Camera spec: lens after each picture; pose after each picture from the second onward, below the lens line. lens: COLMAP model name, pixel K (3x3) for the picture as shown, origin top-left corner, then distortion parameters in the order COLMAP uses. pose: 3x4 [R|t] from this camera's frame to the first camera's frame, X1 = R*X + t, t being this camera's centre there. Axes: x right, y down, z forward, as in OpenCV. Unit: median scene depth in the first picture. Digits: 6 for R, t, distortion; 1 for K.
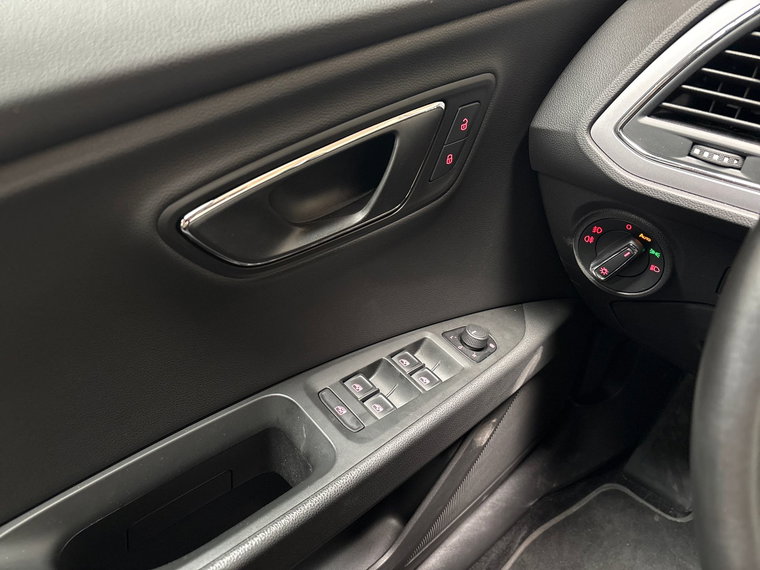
lens RADIAL K [[577.6, 0, 375.3], [0, 577.6, 281.6], [0, 0, 1]] dist [0.025110, -0.034384]
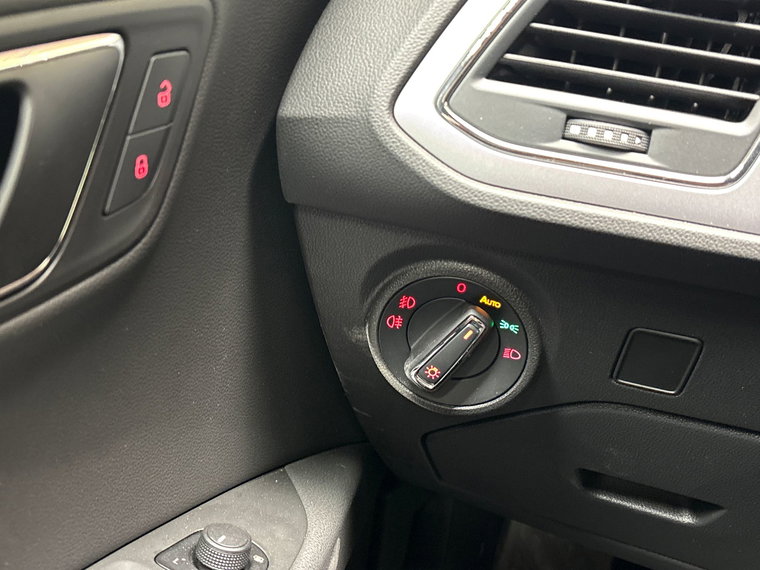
lens RADIAL K [[871.0, 0, 374.8], [0, 871.0, 289.5], [0, 0, 1]] dist [0.044804, 0.000000]
pose [[0.879731, -0.092991, 0.466289, -0.042201], [0.184058, 0.970833, -0.153644, 0.025740], [-0.438401, 0.220990, 0.871188, 0.314717]]
